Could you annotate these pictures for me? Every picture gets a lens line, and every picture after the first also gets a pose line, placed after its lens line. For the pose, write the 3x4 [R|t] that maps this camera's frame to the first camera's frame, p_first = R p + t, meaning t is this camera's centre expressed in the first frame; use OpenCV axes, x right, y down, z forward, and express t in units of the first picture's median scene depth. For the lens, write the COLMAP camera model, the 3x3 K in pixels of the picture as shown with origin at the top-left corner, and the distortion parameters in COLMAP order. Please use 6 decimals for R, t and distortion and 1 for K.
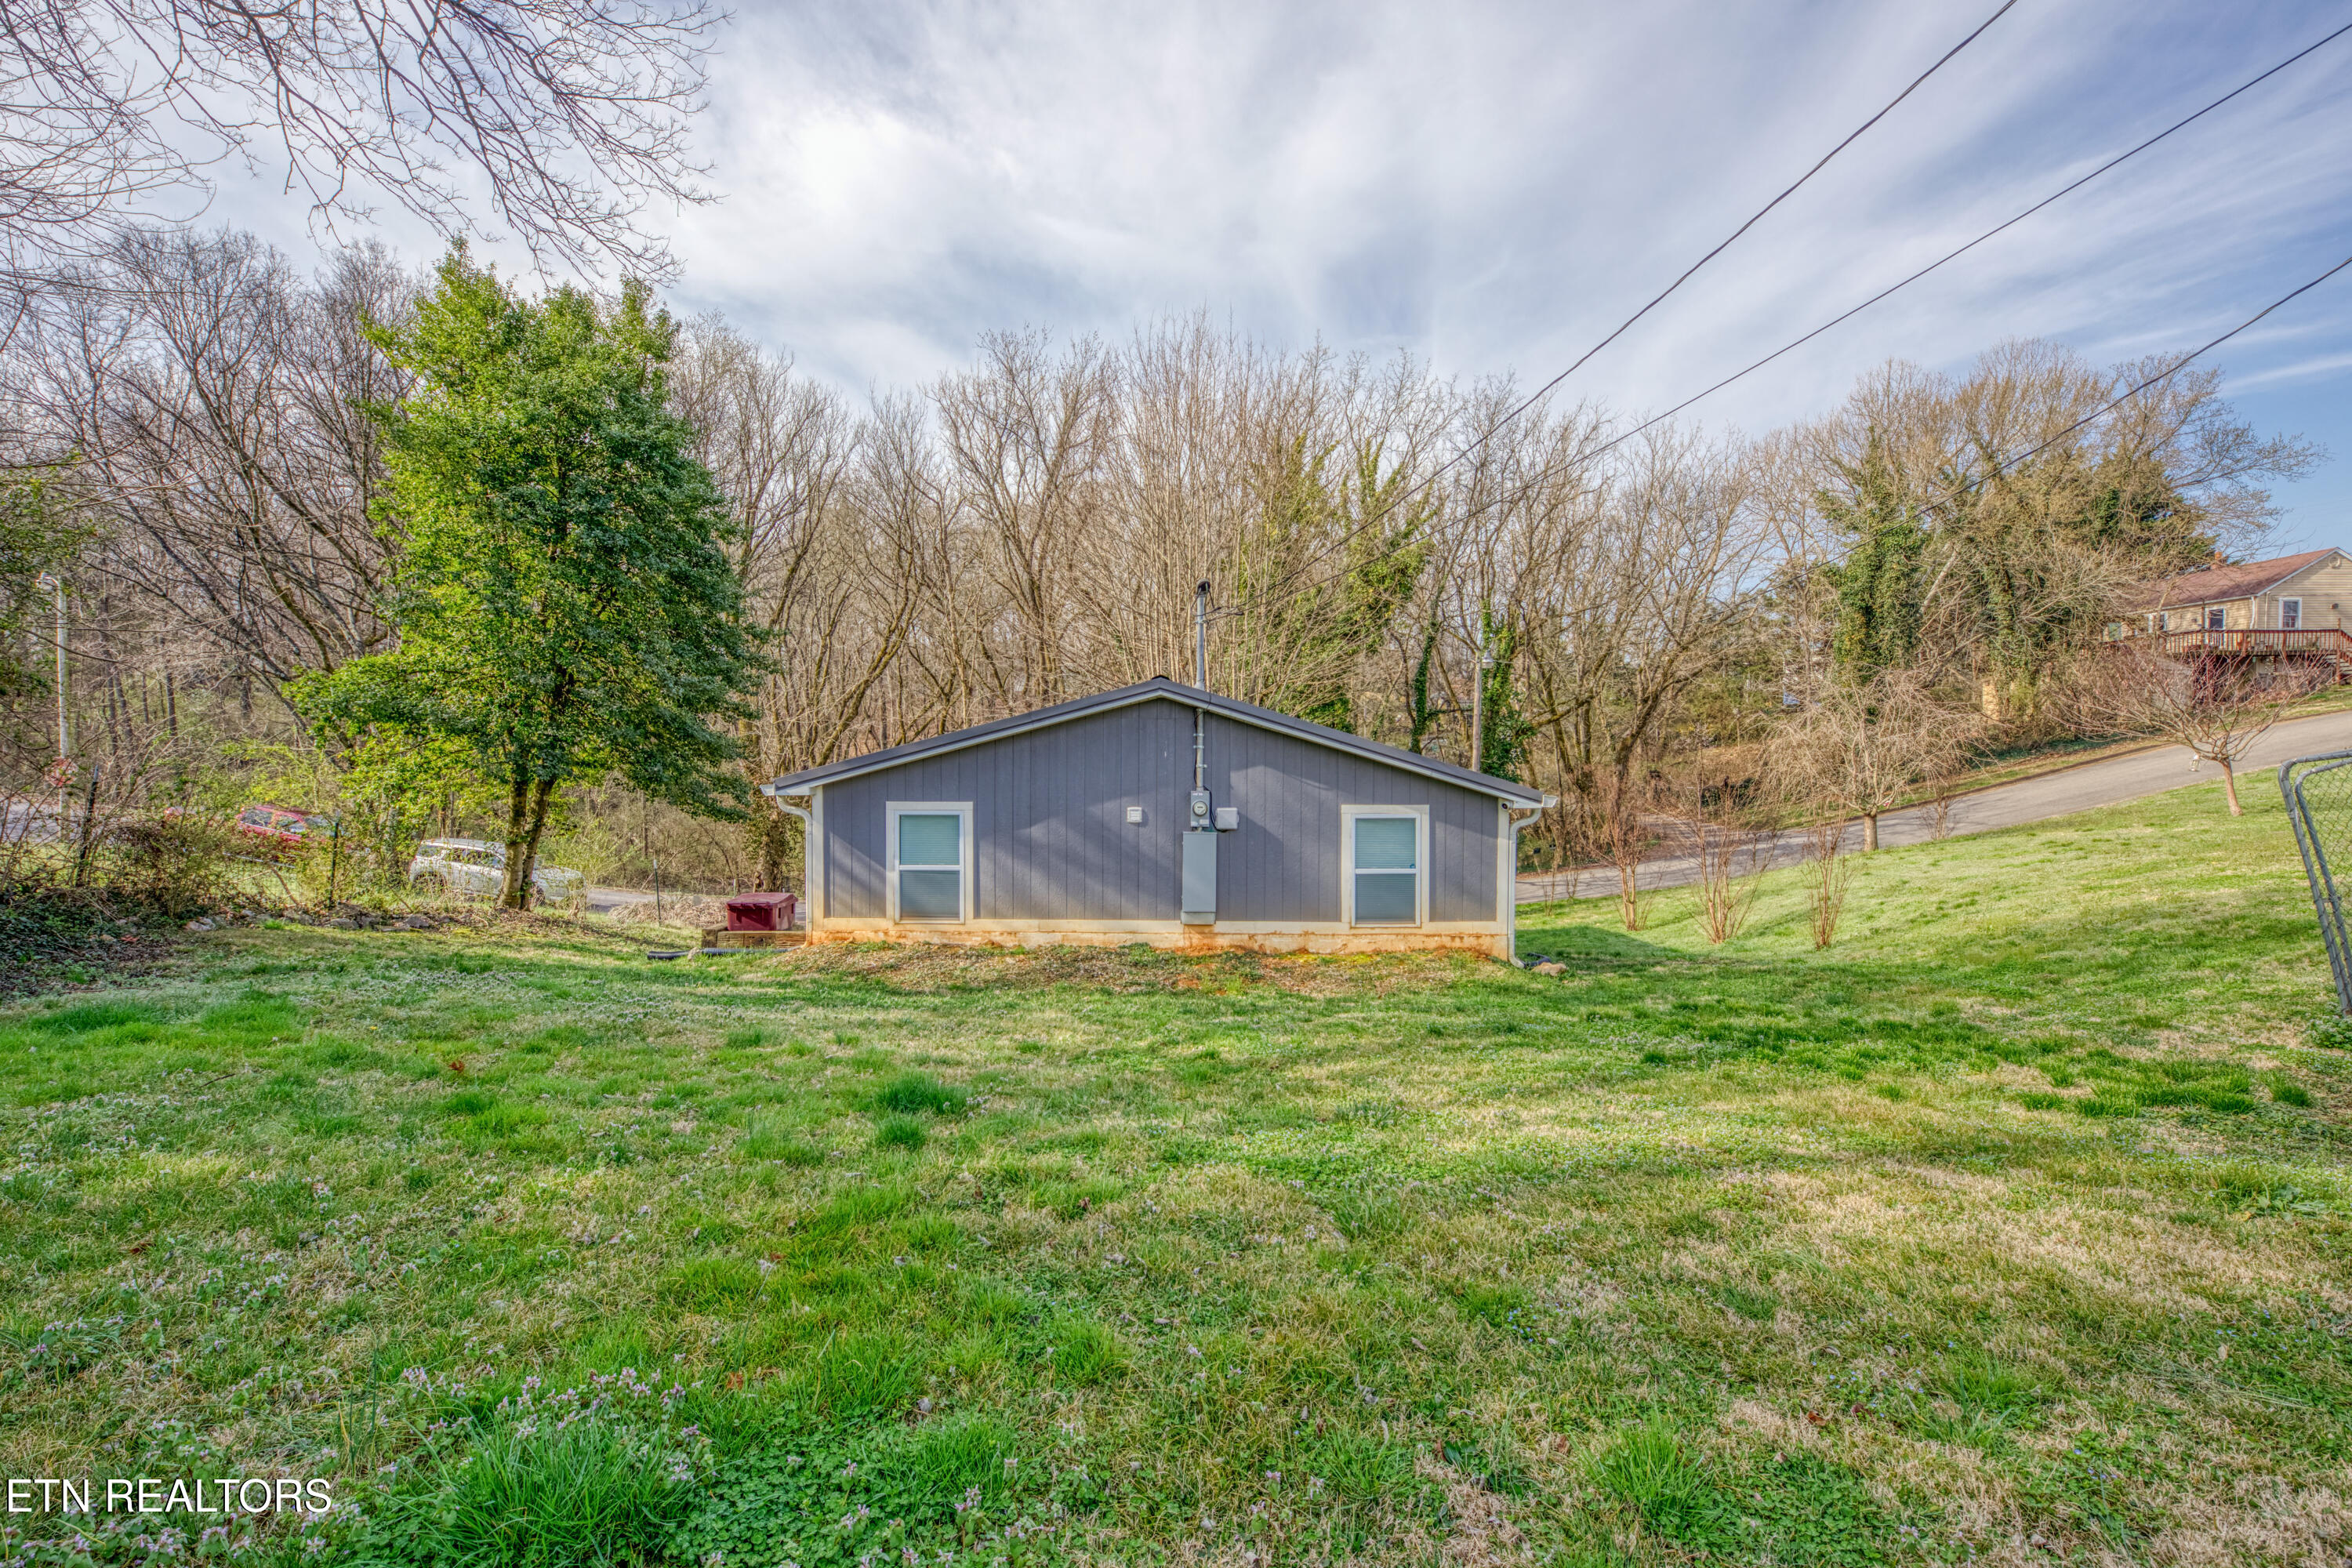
lens RADIAL K [[1042.5, 0, 1160.5], [0, 1042.5, 758.1], [0, 0, 1]] dist [0.002994, 0.000362]
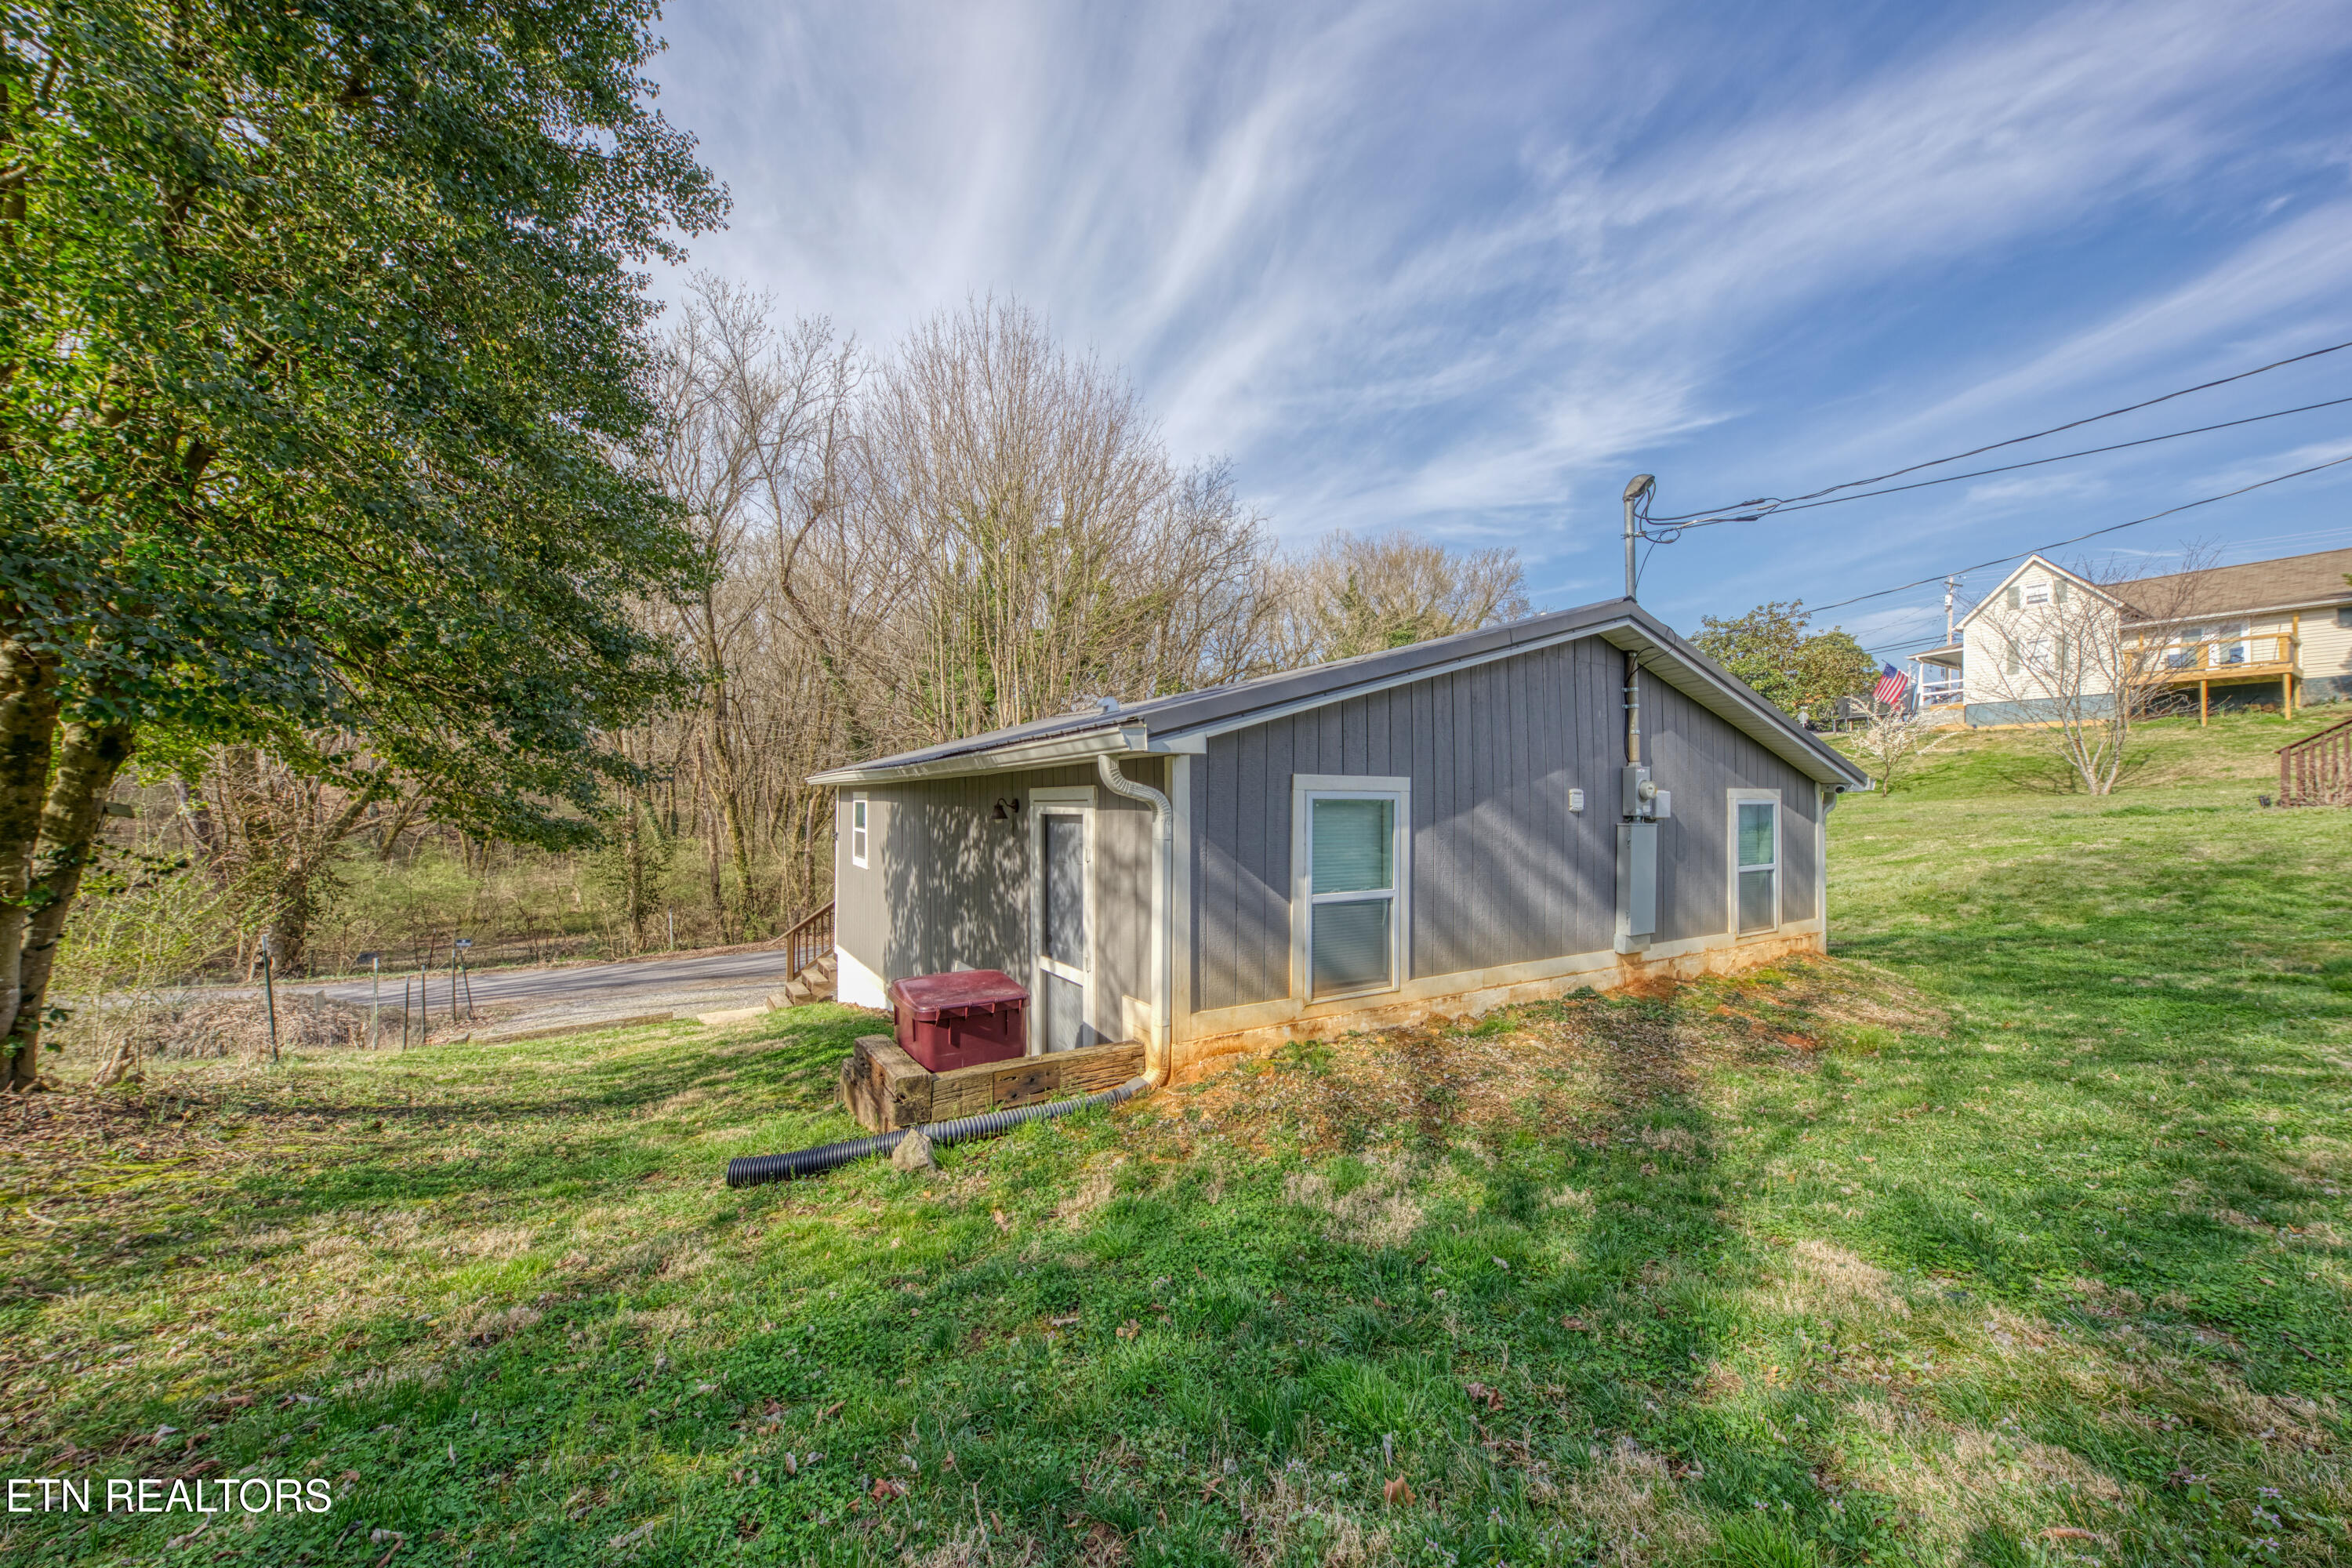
lens RADIAL K [[835.1, 0, 1184.5], [0, 835.1, 798.6], [0, 0, 1]] dist [0.000733, 0.000071]
pose [[0.850177, 0.002397, 0.526491, -0.521578], [0.001944, 0.999969, -0.007691, 0.056202], [-0.526493, 0.007562, 0.850146, 0.660783]]
